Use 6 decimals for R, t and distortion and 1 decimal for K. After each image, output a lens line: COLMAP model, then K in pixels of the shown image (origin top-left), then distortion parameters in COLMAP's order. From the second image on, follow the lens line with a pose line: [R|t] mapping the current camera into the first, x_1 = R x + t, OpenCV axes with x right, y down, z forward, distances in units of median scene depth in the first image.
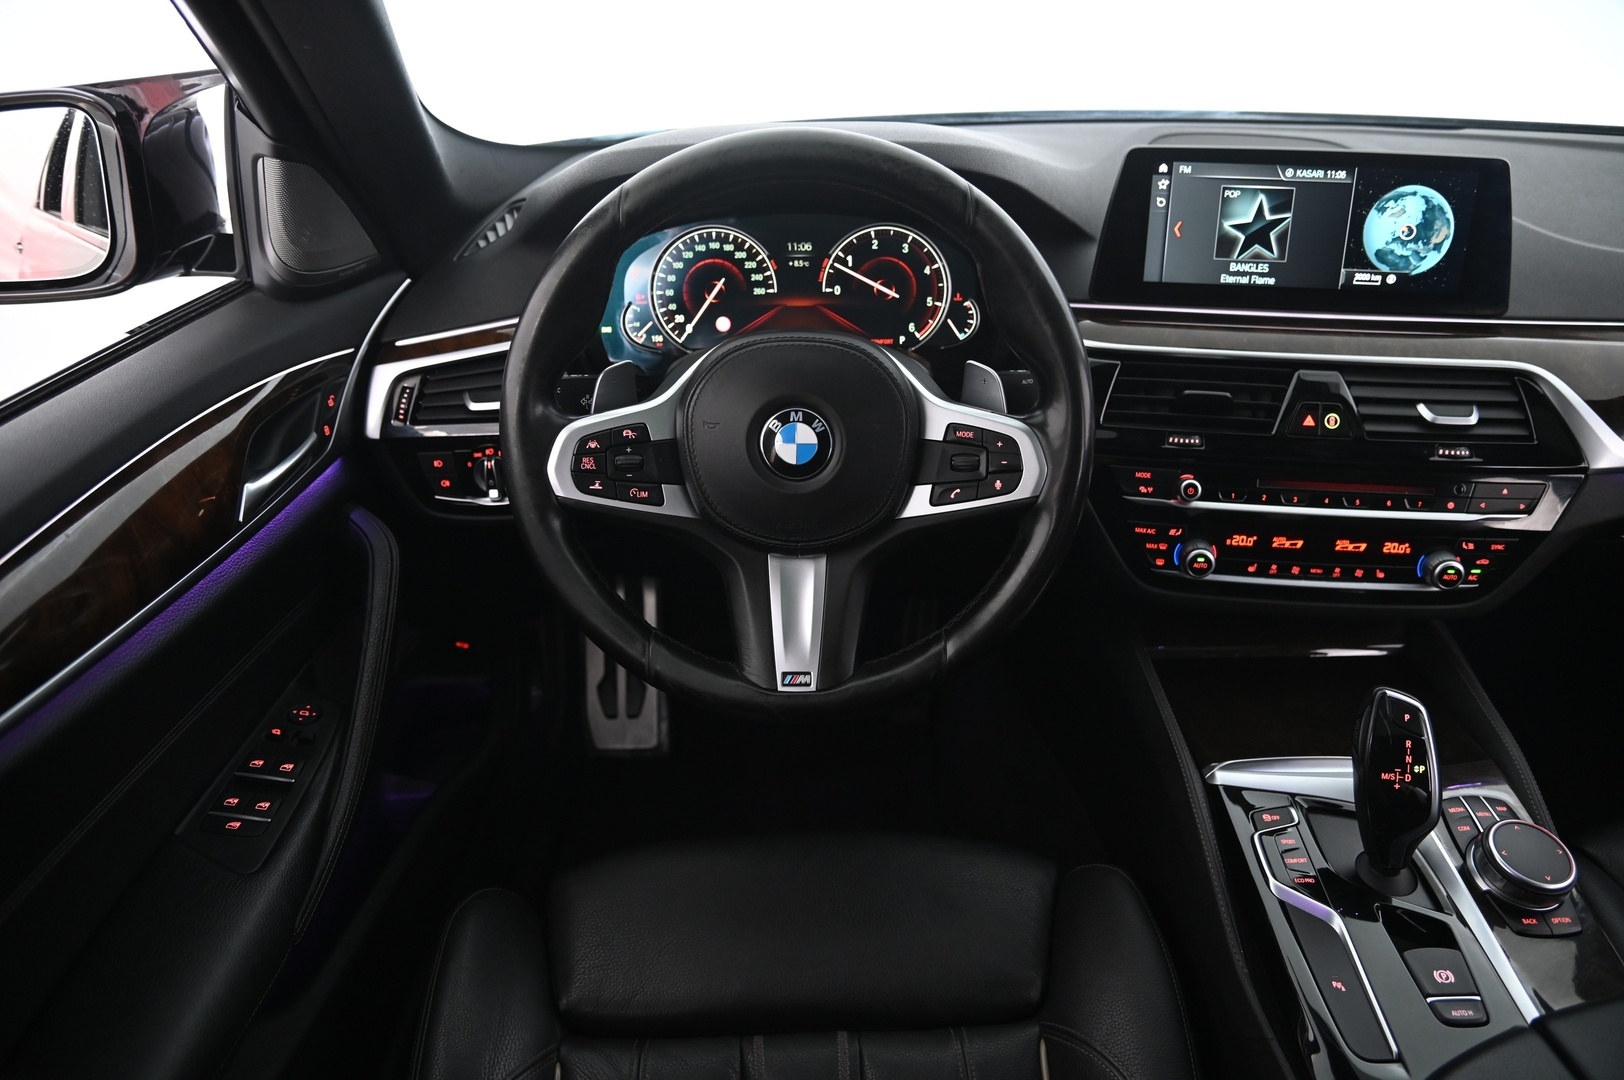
lens RADIAL K [[1136.9, 0, 807.5], [0, 1136.9, 546.7], [0, 0, 1]] dist [-0.117595, 0.060892]
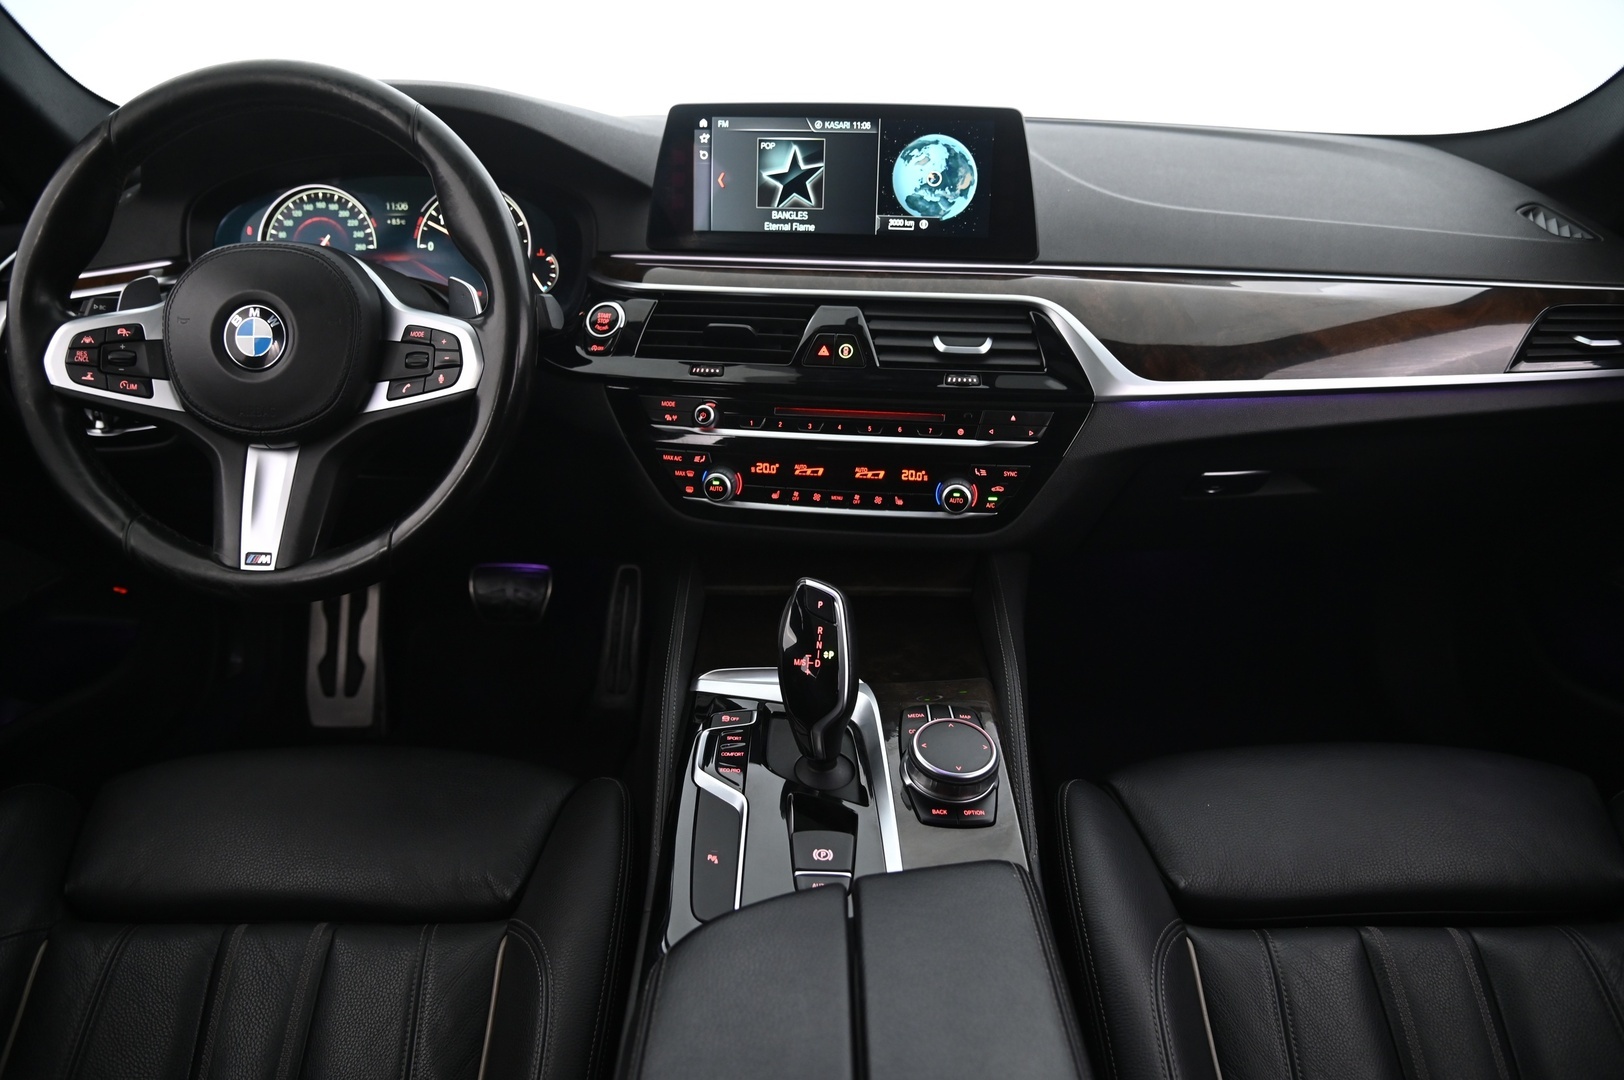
lens RADIAL K [[1136.9, 0, 812.2], [0, 1136.9, 537.6], [0, 0, 1]] dist [-0.117595, 0.060892]
pose [[0.999796, 0.020207, 0.000251, 0.450930], [-0.020095, 0.995386, -0.093822, 0.161943], [-0.002145, 0.093798, 0.995589, -0.037079]]
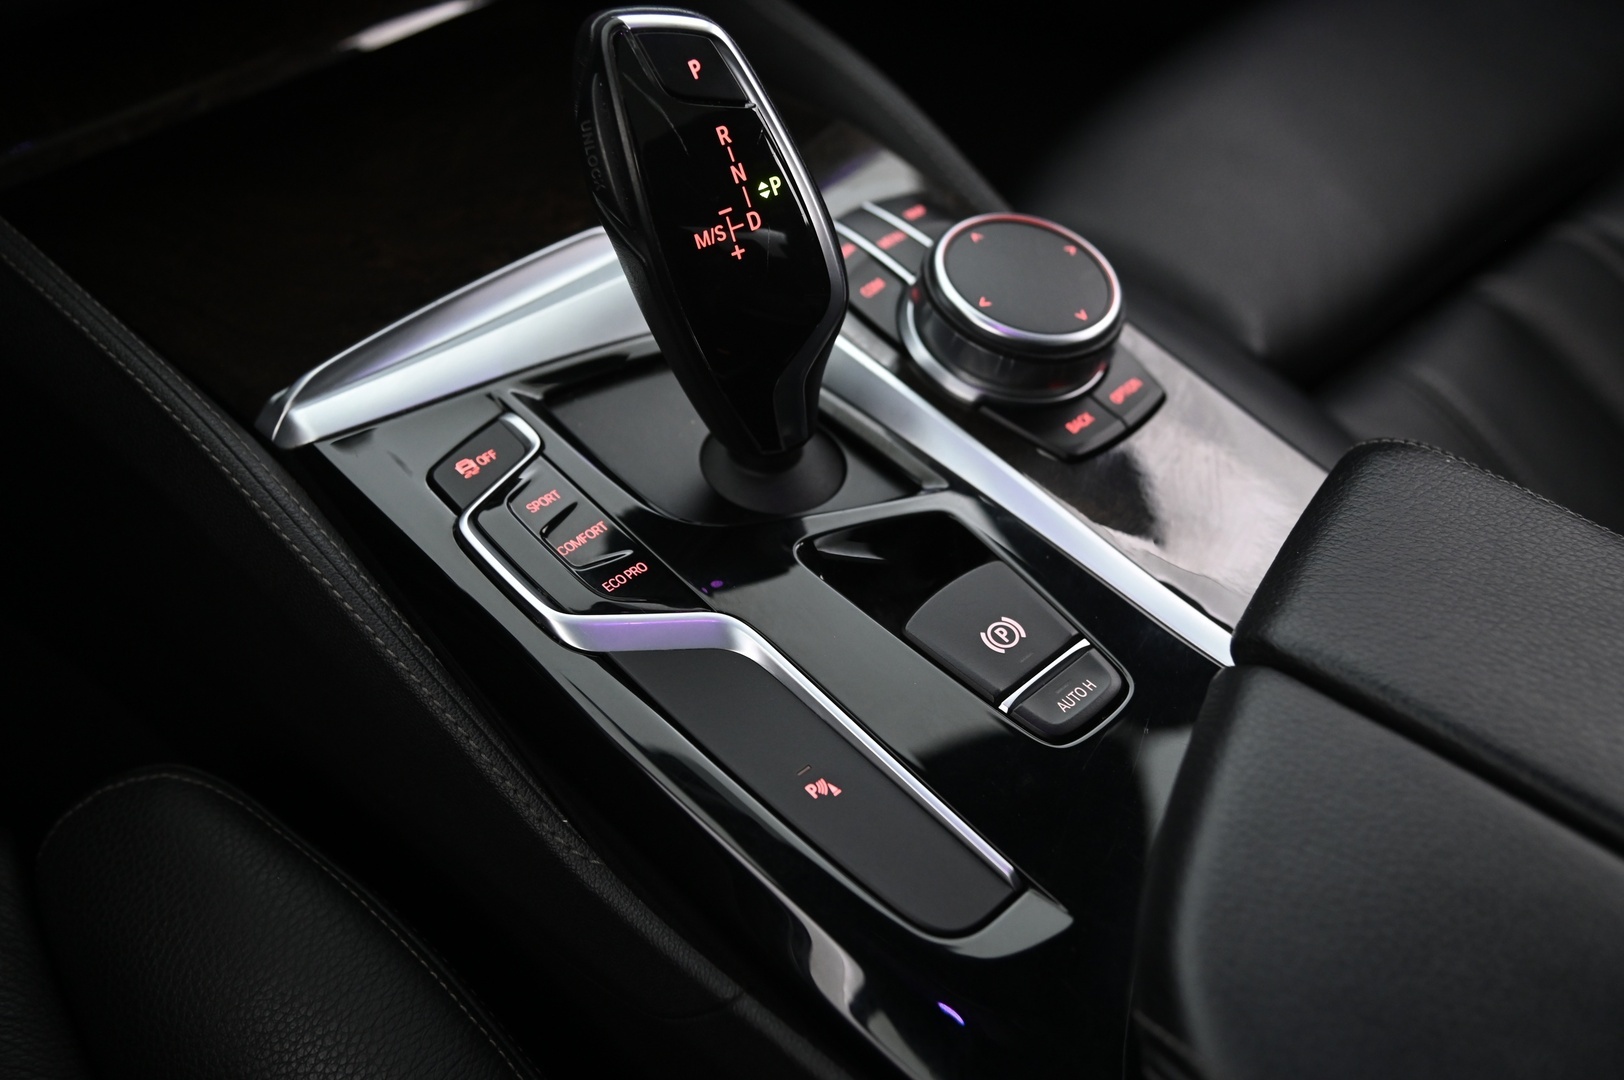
lens RADIAL K [[1906.9, 0, 802.4], [0, 1906.9, 549.1], [0, 0, 1]] dist [0.063230, 0.000000]
pose [[0.710958, -0.469702, 0.523372, 0.130969], [0.304298, 0.876431, 0.373192, 0.056664], [-0.633988, -0.106063, 0.766035, 0.391515]]
